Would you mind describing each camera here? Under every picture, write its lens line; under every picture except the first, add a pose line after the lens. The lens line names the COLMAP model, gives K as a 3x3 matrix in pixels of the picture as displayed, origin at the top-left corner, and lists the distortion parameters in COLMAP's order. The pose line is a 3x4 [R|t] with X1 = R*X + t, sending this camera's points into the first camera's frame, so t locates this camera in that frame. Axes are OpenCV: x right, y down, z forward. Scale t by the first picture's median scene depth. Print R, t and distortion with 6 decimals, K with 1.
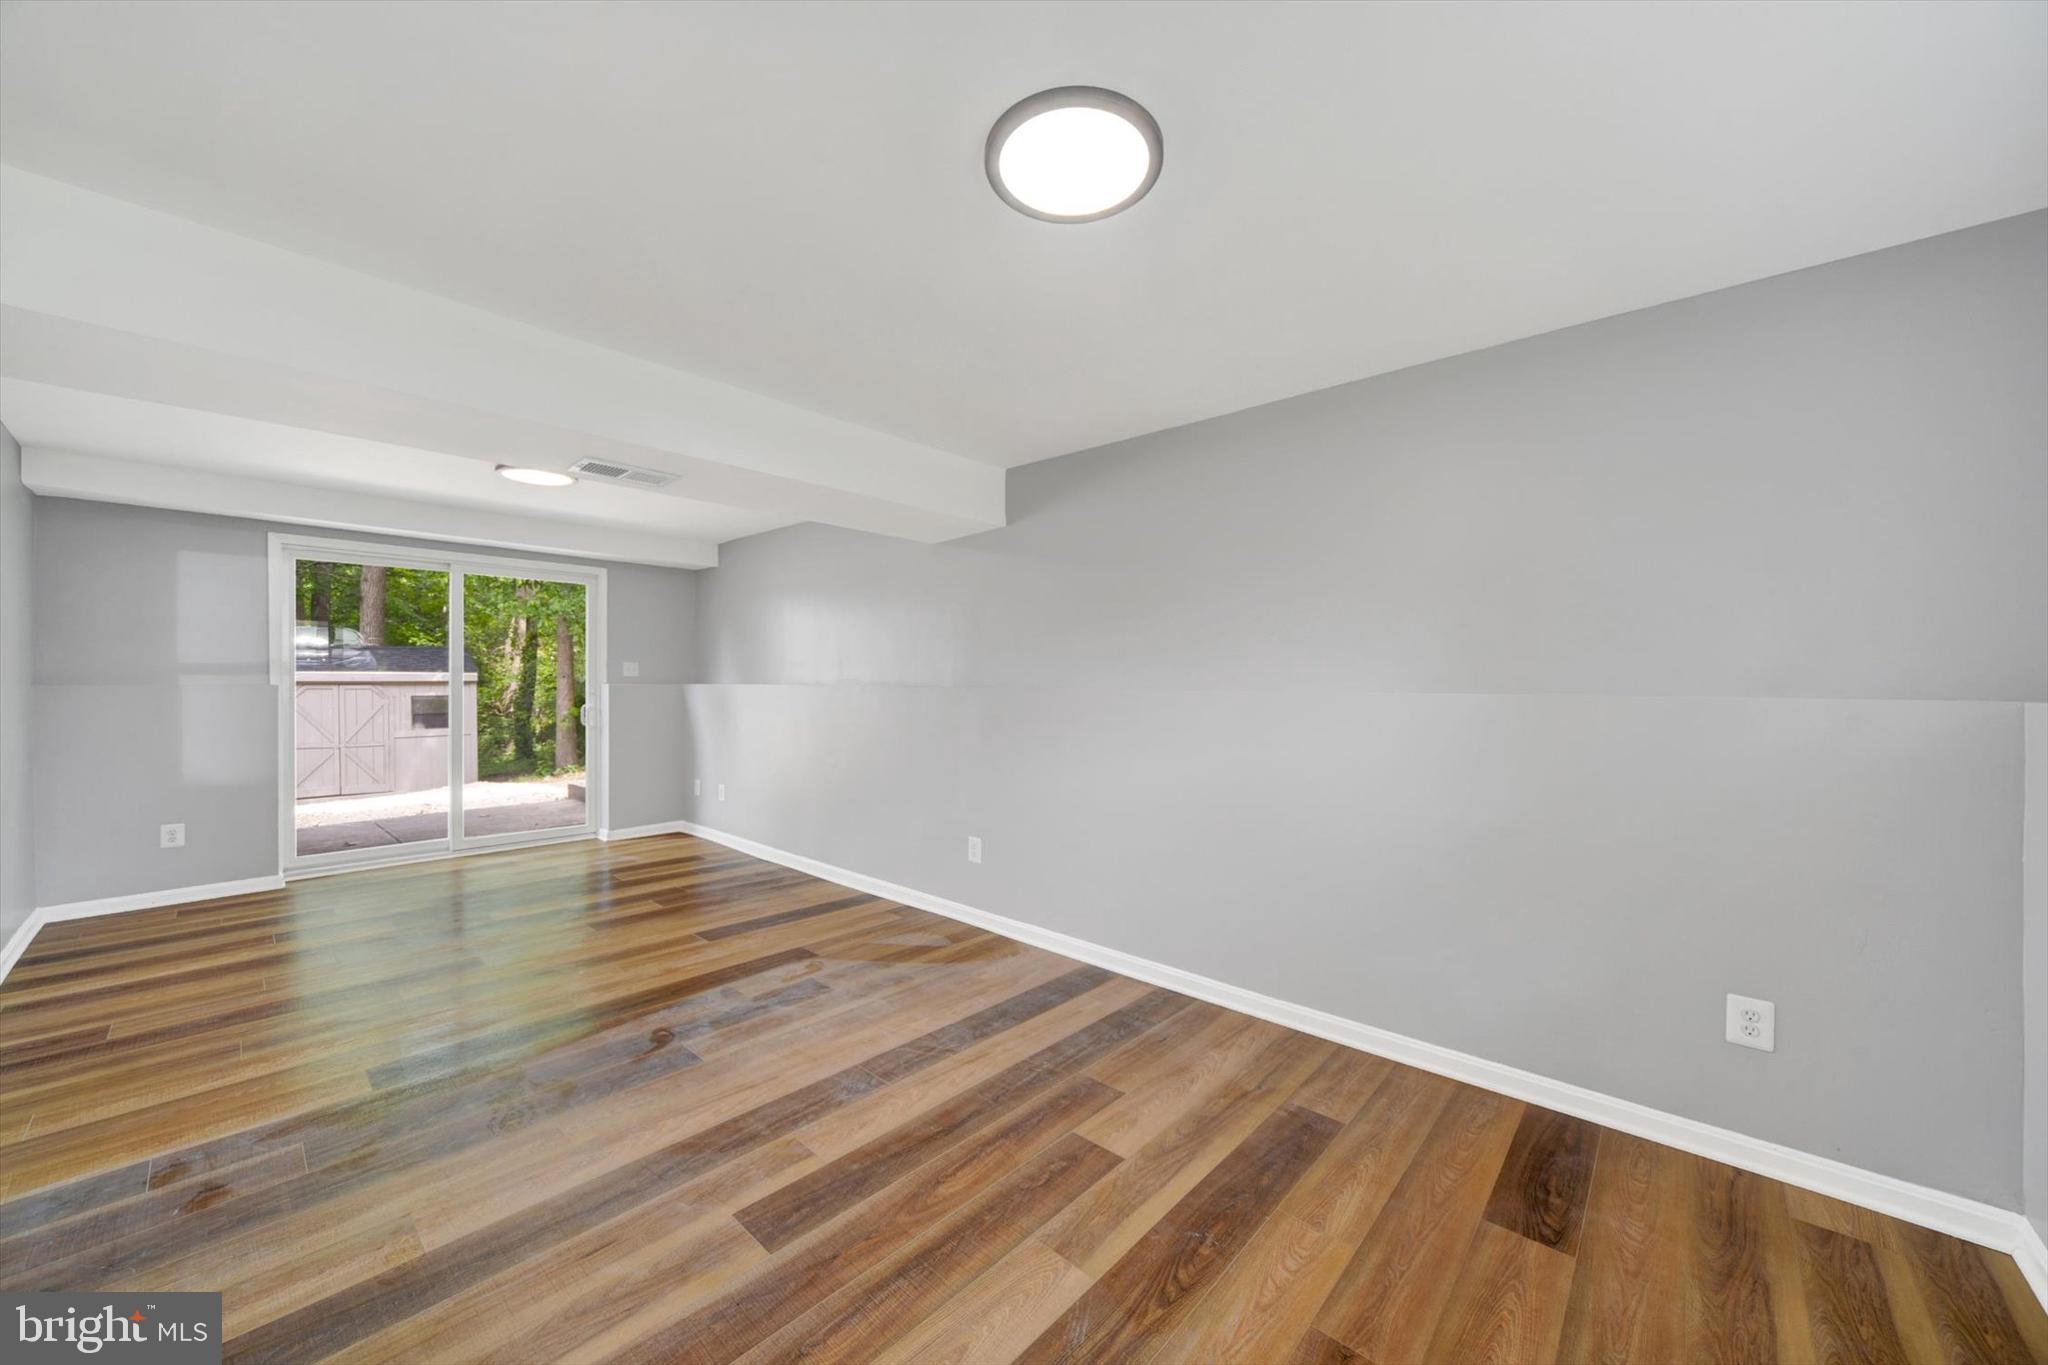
lens RADIAL K [[749.2, 0, 1015.6], [0, 749.2, 683.6], [0, 0, 1]] dist [-0.015627, 0.000020]
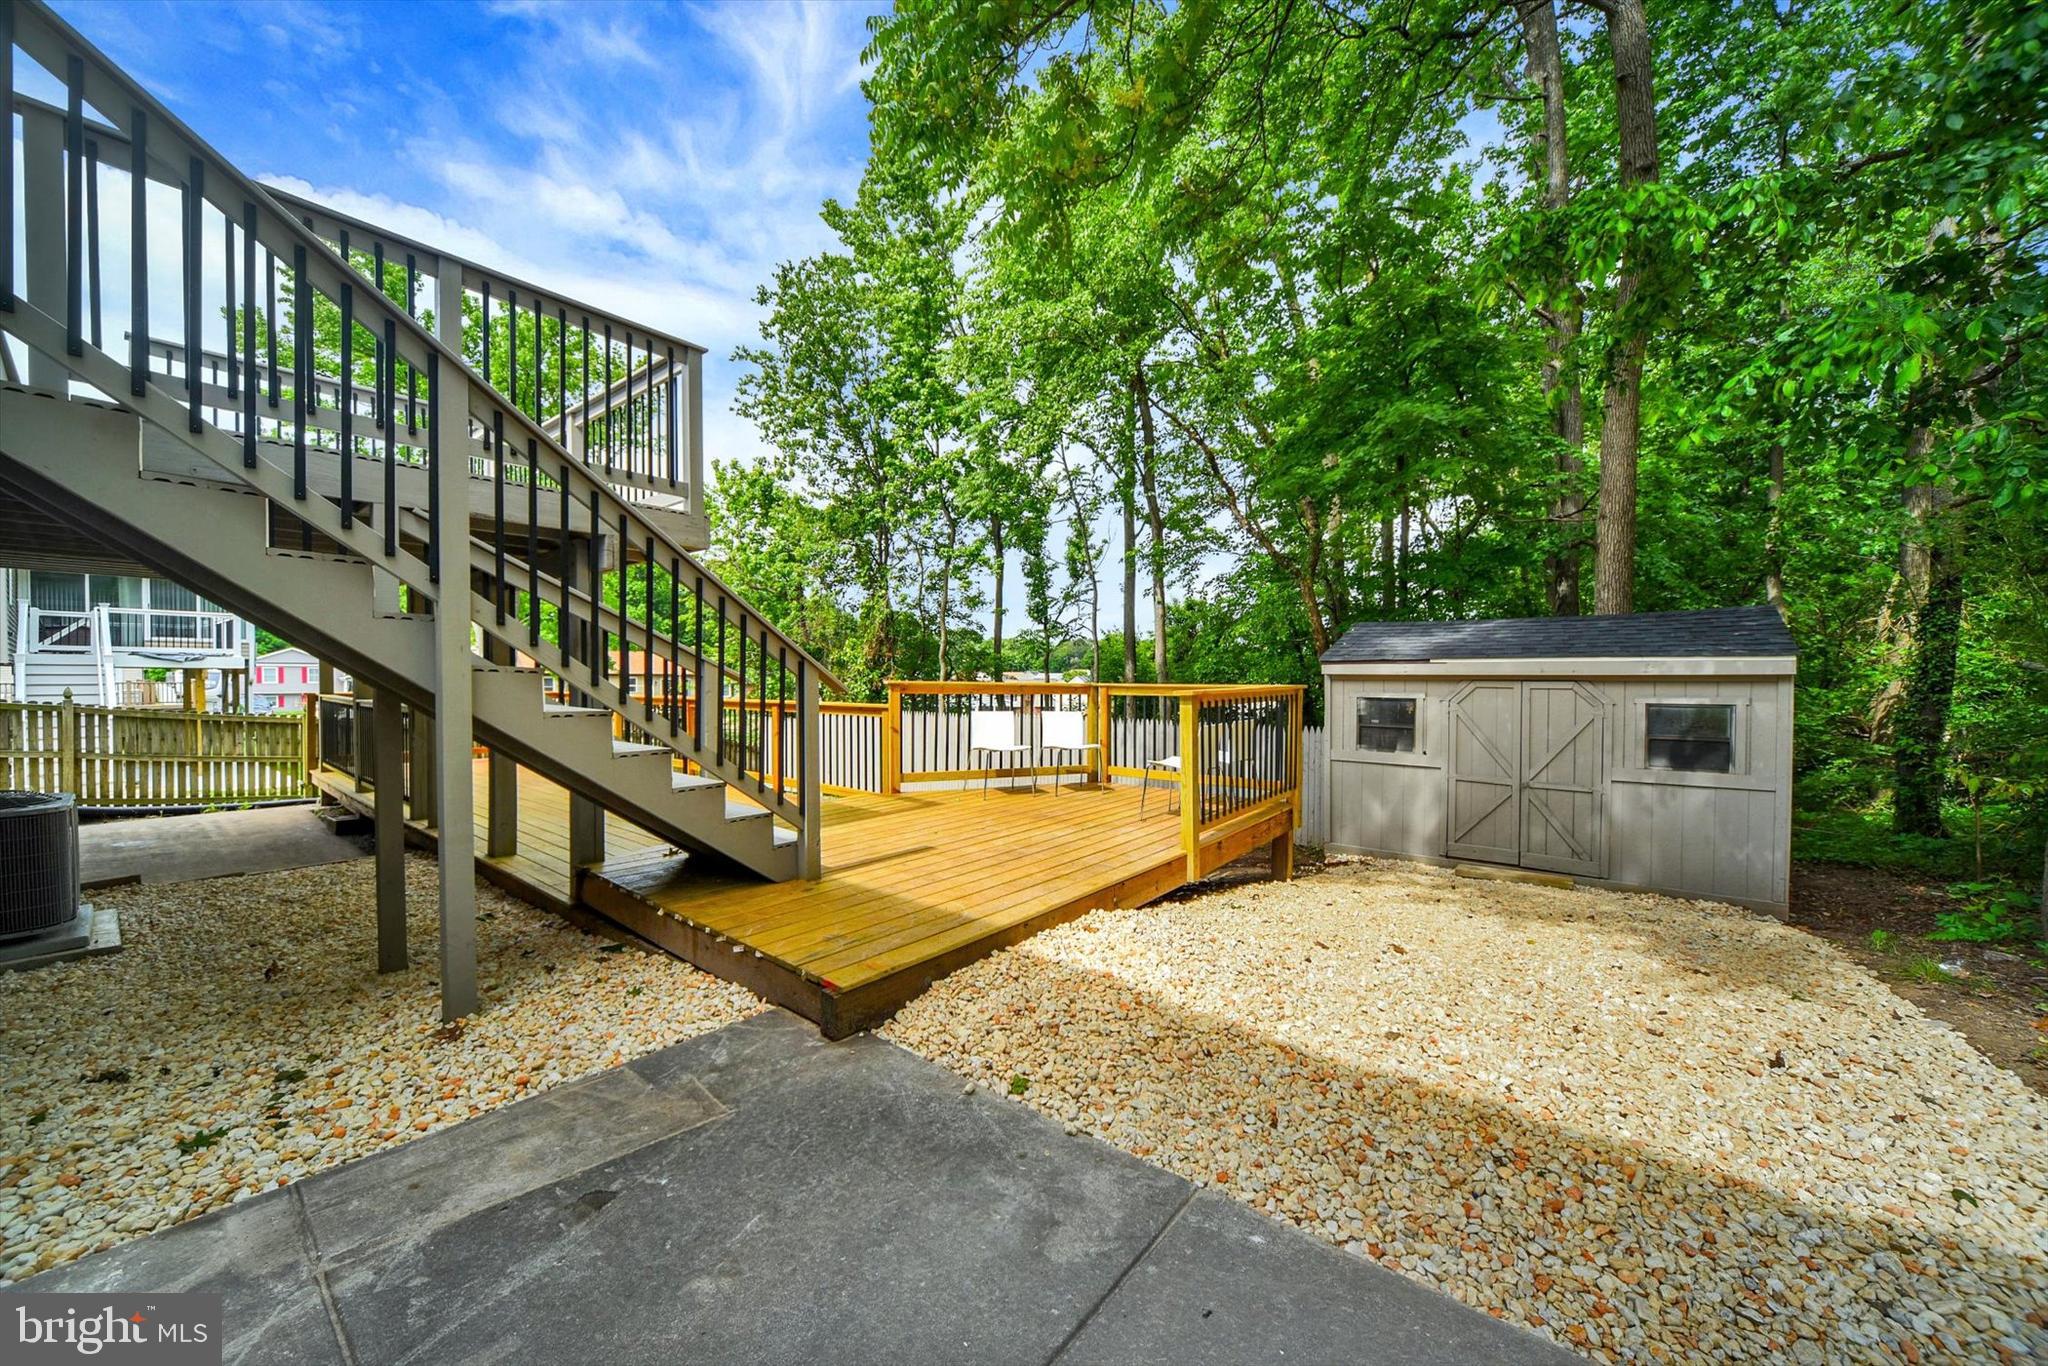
lens RADIAL K [[749.2, 0, 1015.6], [0, 749.2, 684.1], [0, 0, 1]] dist [-0.015627, 0.000020]
pose [[0.101606, 0.016769, -0.994683, -0.244867], [-0.012960, 0.999795, 0.015531, 0.000072], [0.994740, 0.011313, 0.101802, 0.361256]]
